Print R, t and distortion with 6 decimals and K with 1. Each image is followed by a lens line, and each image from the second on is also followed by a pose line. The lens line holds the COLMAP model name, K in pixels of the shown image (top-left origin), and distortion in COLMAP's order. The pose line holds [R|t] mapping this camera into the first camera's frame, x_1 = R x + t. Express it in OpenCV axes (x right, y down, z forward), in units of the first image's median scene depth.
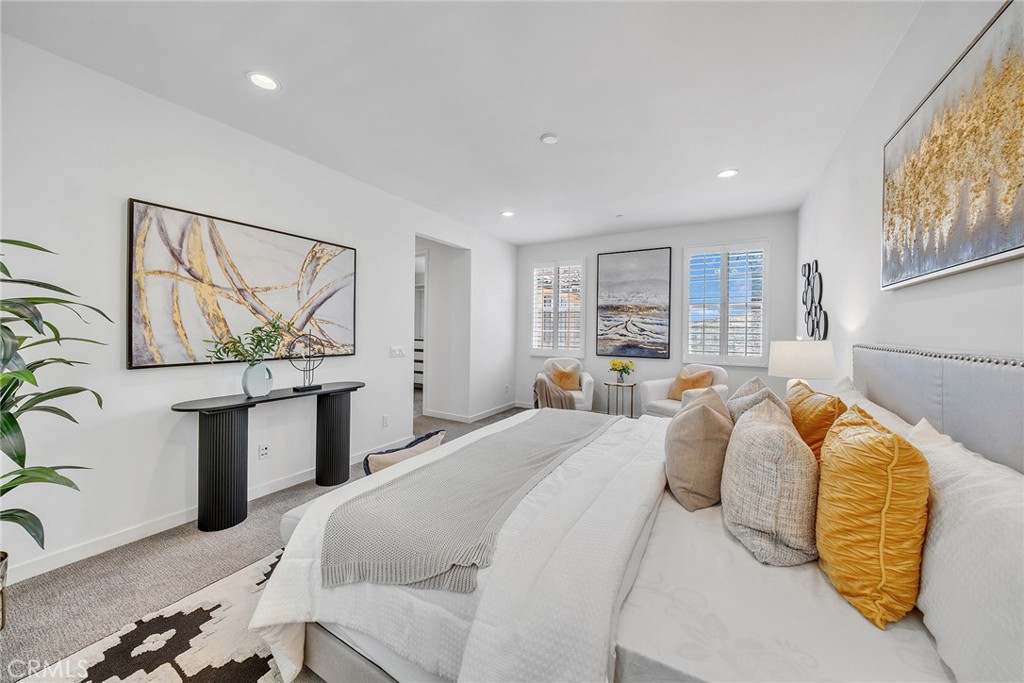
lens RADIAL K [[372.6, 0, 509.3], [0, 372.6, 337.8], [0, 0, 1]] dist [-0.007048, 0.000011]
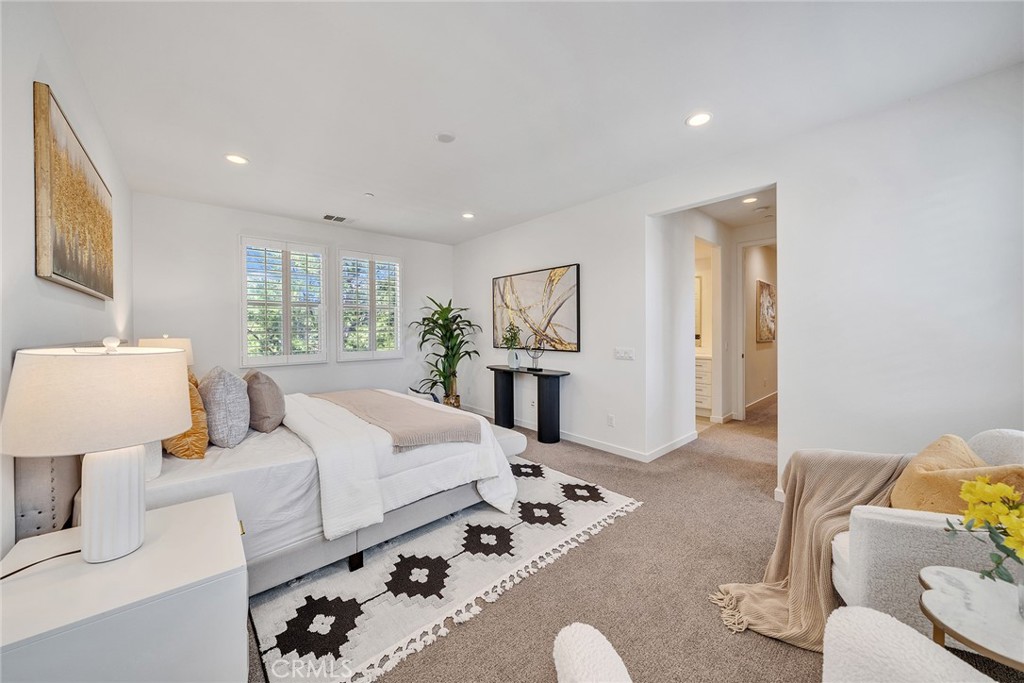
lens RADIAL K [[346.8, 0, 509.5], [0, 346.8, 338.5], [0, 0, 1]] dist [-0.006456, 0.000027]
pose [[-0.281211, 0.012491, -0.959565, 0.821313], [-0.020336, 0.999613, 0.018972, -0.016603], [0.959431, 0.024849, -0.280848, 1.251694]]
